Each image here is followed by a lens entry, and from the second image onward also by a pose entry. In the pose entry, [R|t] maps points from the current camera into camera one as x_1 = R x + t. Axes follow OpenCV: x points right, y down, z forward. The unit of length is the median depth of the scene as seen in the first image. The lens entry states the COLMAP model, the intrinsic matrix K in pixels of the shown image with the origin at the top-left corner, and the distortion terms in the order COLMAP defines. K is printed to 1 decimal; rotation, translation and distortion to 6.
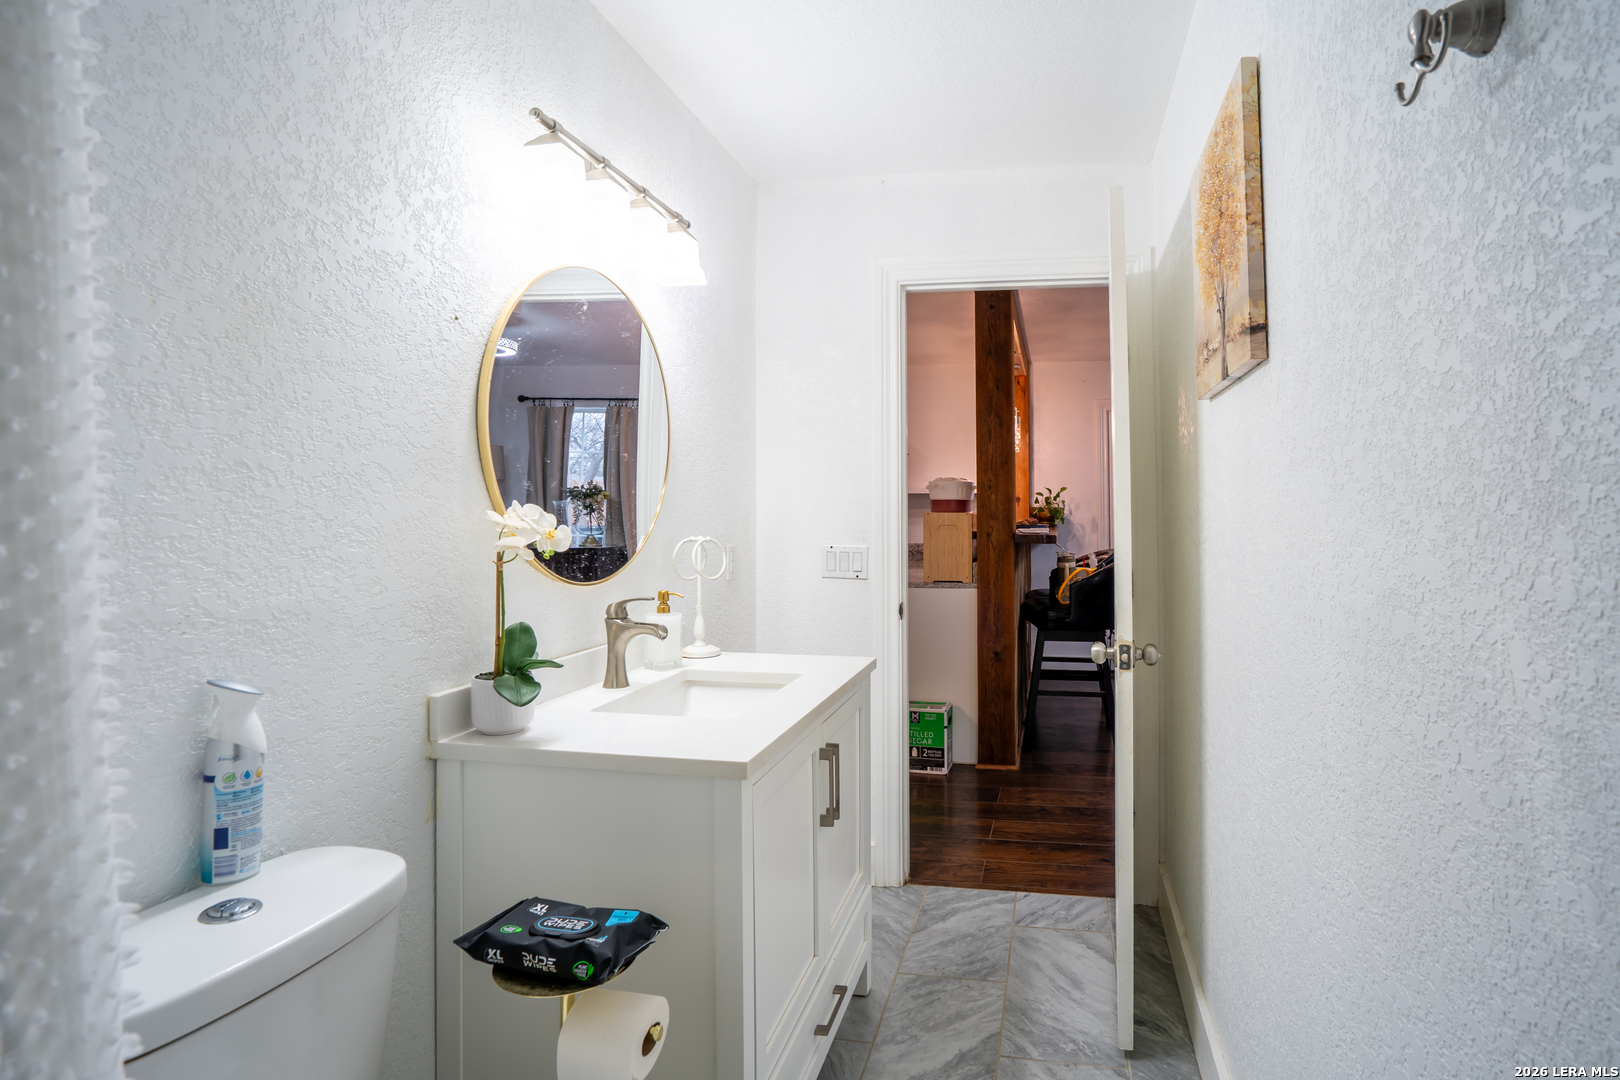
lens RADIAL K [[768.4, 0, 810.2], [0, 768.4, 533.4], [0, 0, 1]] dist [-0.070525, 0.024486]
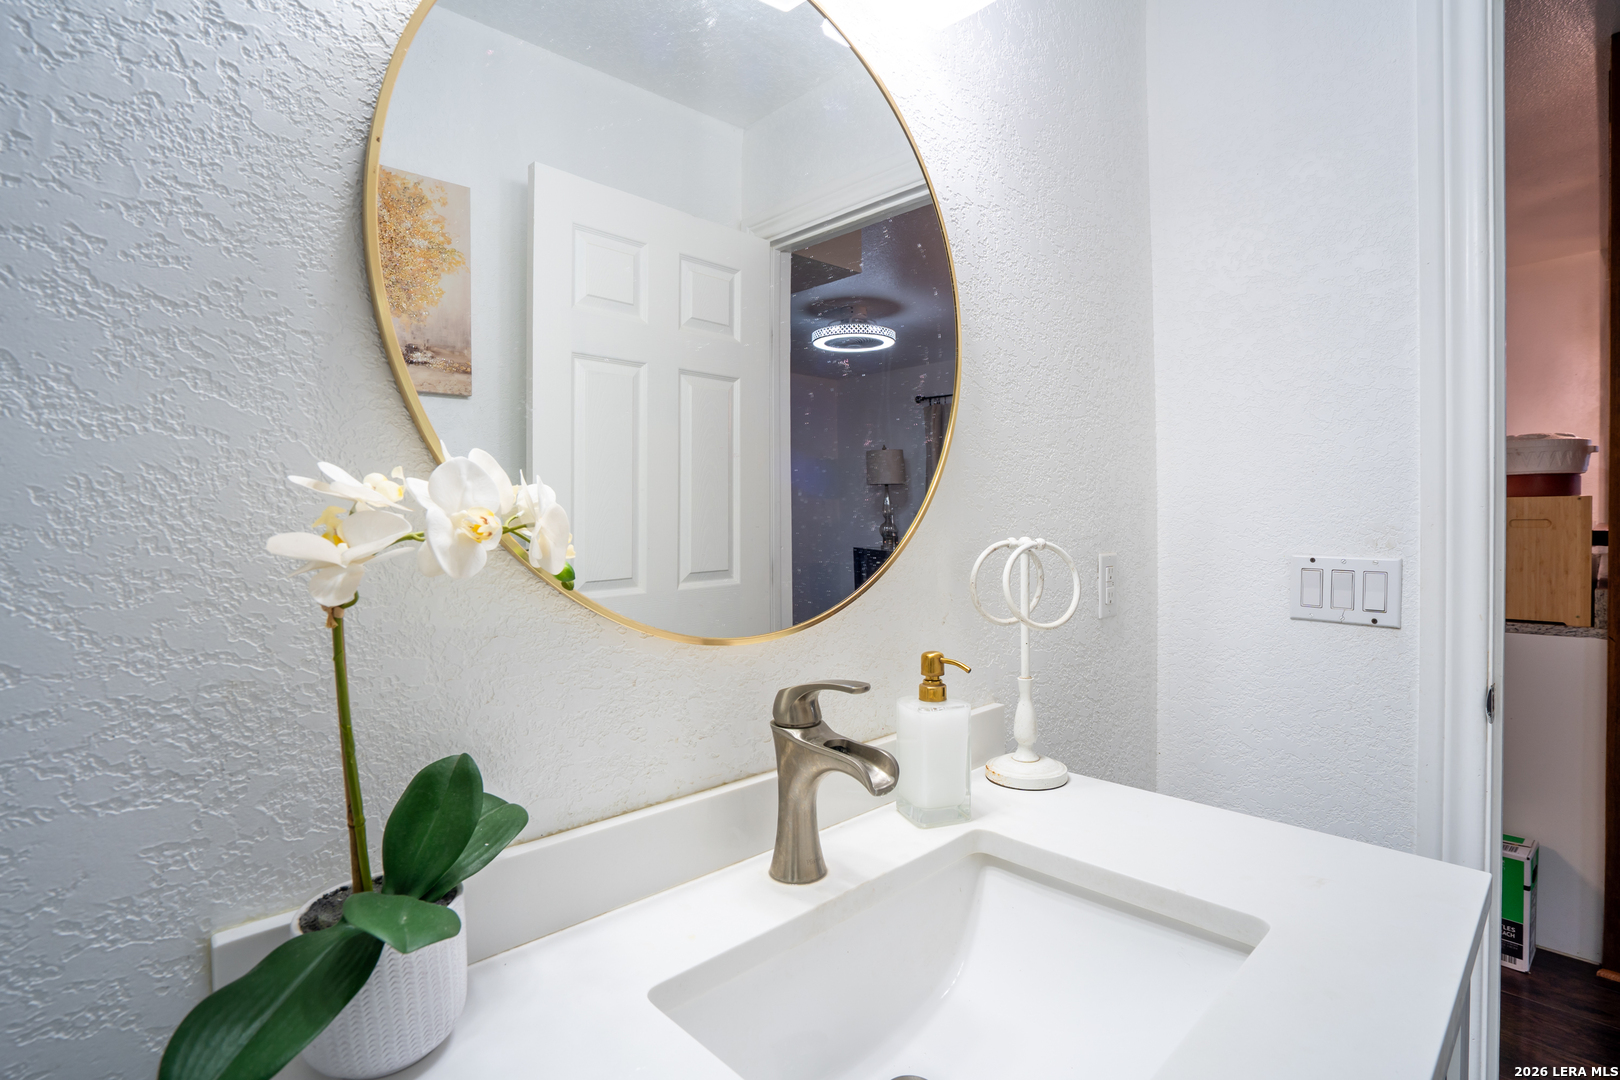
lens RADIAL K [[768.4, 0, 810.2], [0, 768.4, 533.4], [0, 0, 1]] dist [-0.070525, 0.024486]
pose [[0.870657, 0.005458, -0.491860, -0.025502], [-0.004663, 0.999985, 0.002842, 0.000709], [0.491868, -0.000181, 0.870670, 0.518260]]
